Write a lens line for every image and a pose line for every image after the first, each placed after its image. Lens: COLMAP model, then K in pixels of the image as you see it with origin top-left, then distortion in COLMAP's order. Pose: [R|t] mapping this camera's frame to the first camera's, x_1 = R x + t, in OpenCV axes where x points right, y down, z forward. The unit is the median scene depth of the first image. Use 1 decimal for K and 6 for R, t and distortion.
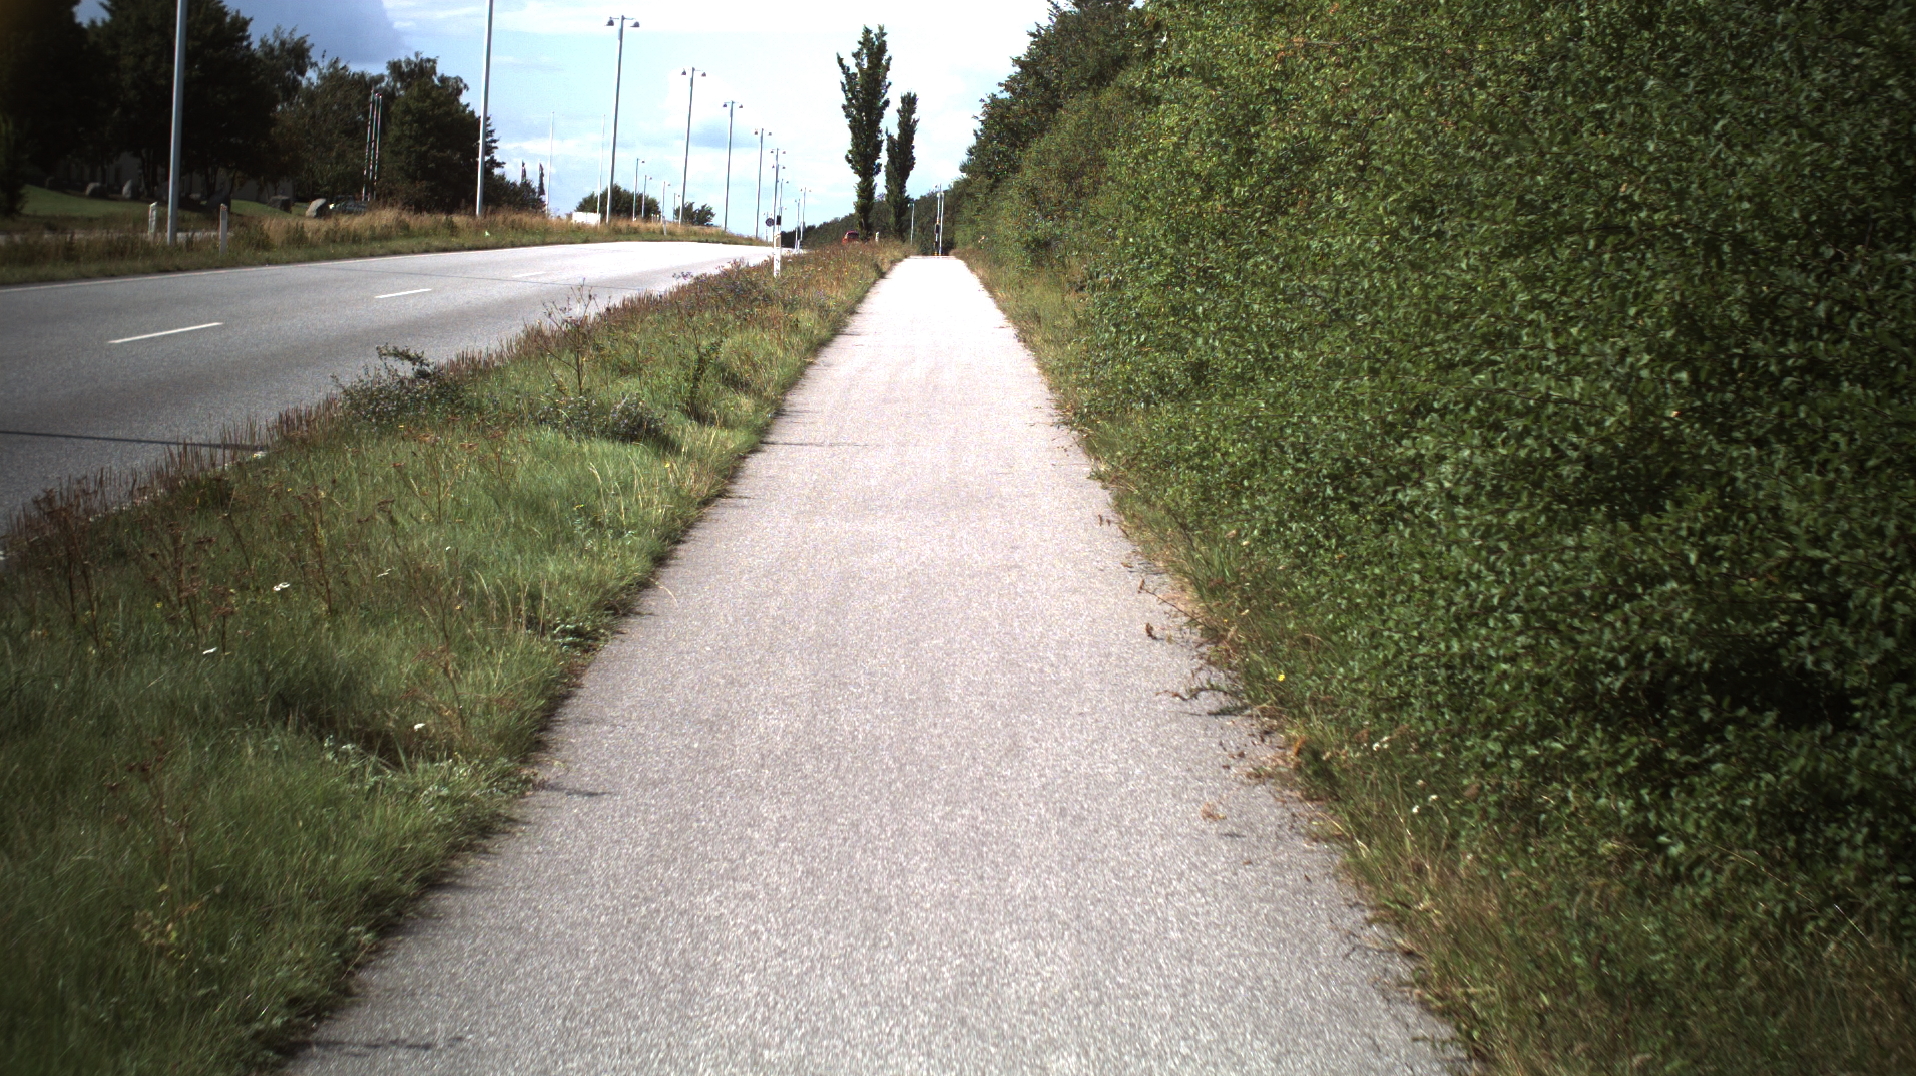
lens RADIAL K [[3389.8, 0, 958.0], [0, 3389.8, 538.0], [0, 0, 1]] dist [-0.345291, 0.551202]
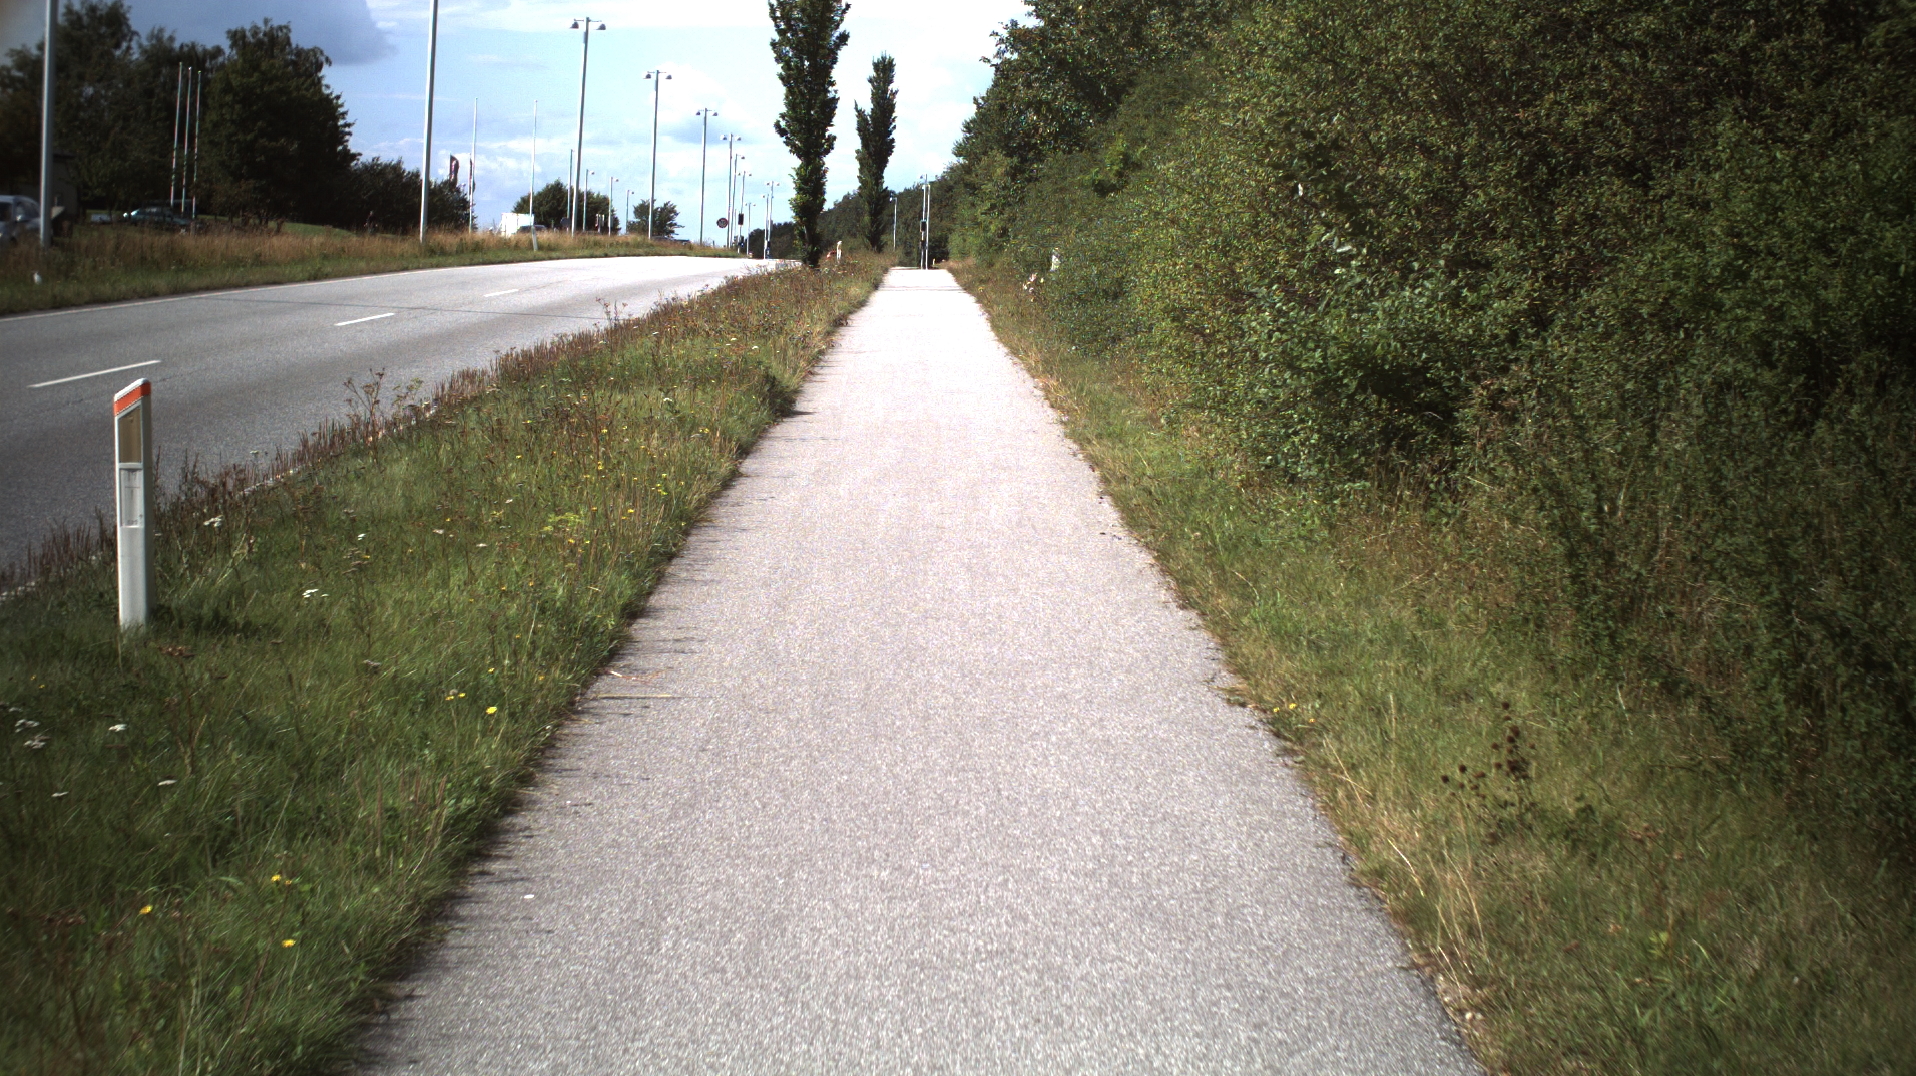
lens RADIAL K [[3389.8, 0, 958.0], [0, 3389.8, 538.0], [0, 0, 1]] dist [-0.345291, 0.551202]
pose [[0.999876, -0.015476, 0.002955, -0.002726], [0.015469, 0.999878, 0.002282, -0.033488], [-0.002990, -0.002236, 0.999993, 0.333199]]
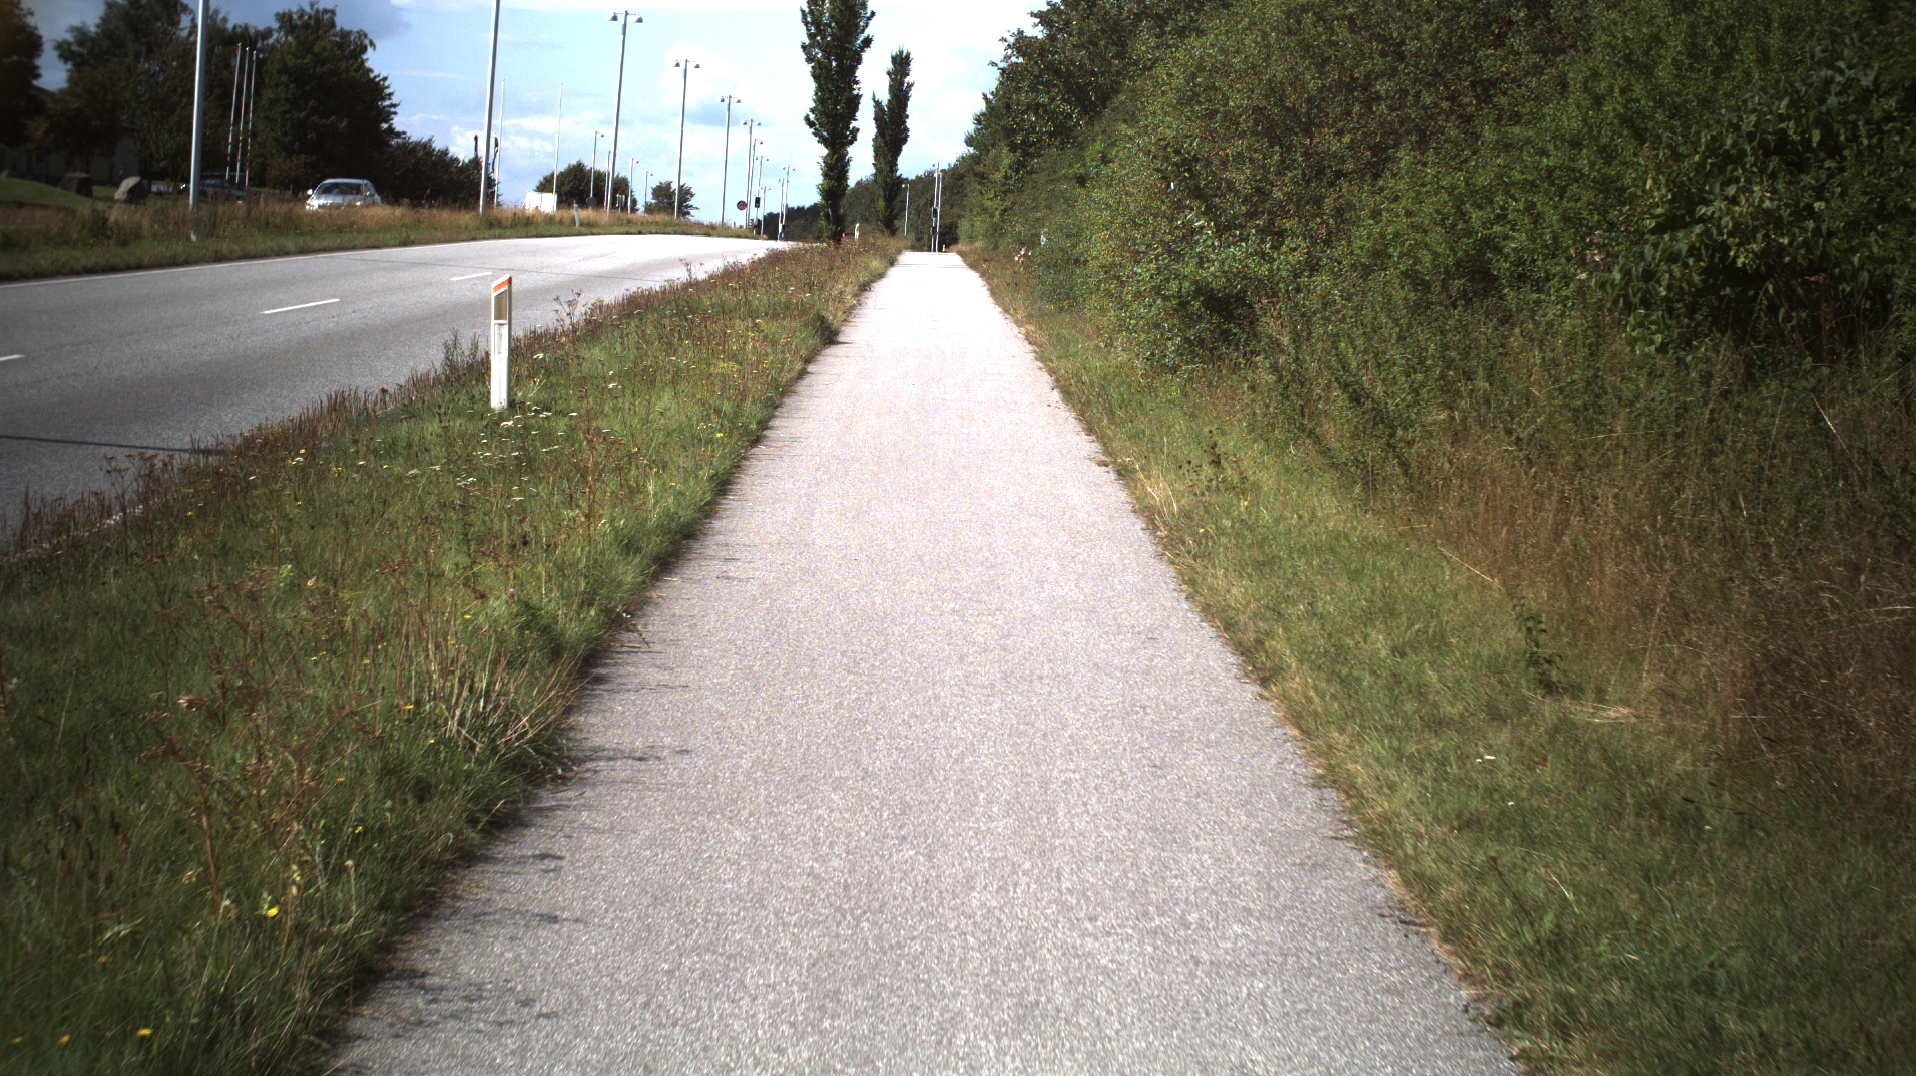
lens RADIAL K [[3389.8, 0, 958.0], [0, 3389.8, 538.0], [0, 0, 1]] dist [-0.345291, 0.551202]
pose [[0.999986, 0.005044, 0.001614, -0.002470], [-0.005054, 0.999970, 0.005875, -0.026975], [-0.001584, -0.005883, 0.999981, 0.266498]]
